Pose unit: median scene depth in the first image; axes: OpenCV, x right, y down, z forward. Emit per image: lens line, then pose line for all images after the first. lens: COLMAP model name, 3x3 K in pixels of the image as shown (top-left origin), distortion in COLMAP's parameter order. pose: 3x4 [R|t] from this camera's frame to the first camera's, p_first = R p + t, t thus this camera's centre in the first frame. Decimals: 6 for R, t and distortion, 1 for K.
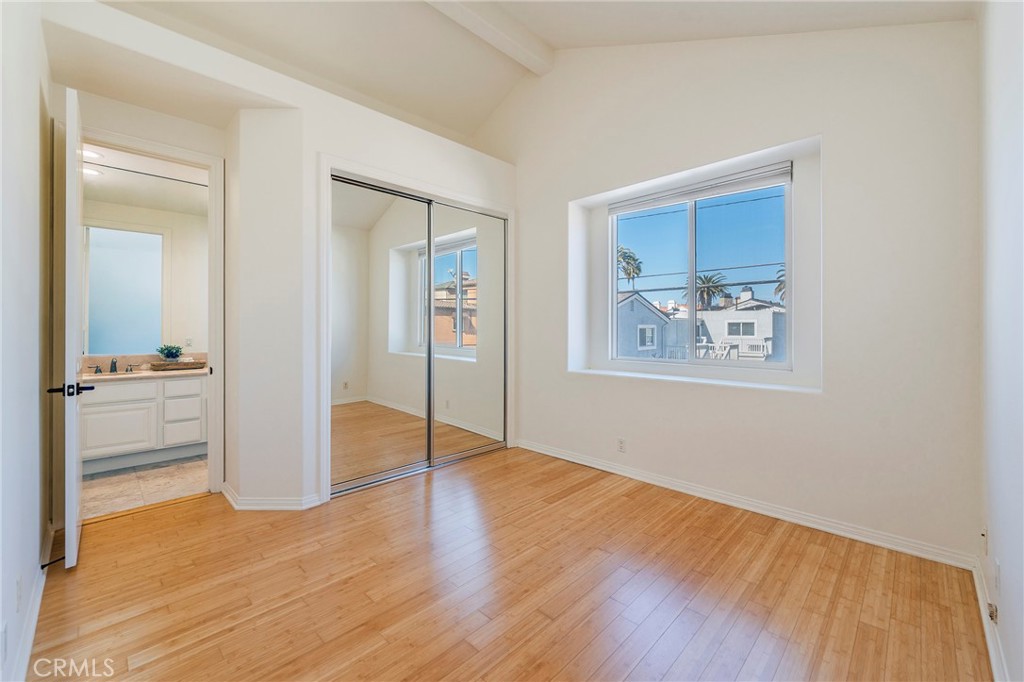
lens RADIAL K [[411.0, 0, 509.6], [0, 411.0, 333.2], [0, 0, 1]] dist [-0.000682, -0.000144]
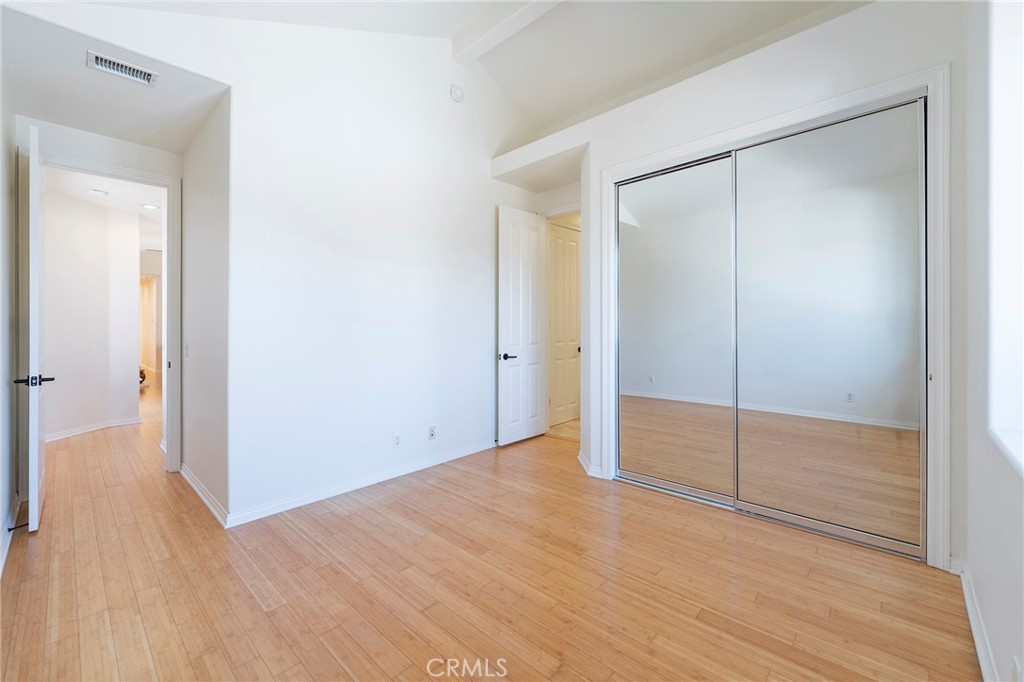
lens RADIAL K [[411.0, 0, 510.1], [0, 411.0, 334.5], [0, 0, 1]] dist [-0.000682, -0.000144]
pose [[0.043675, 0.020775, -0.998830, 0.722372], [0.002017, 0.999780, 0.020883, -0.010900], [0.999044, -0.002927, 0.043623, 0.754797]]
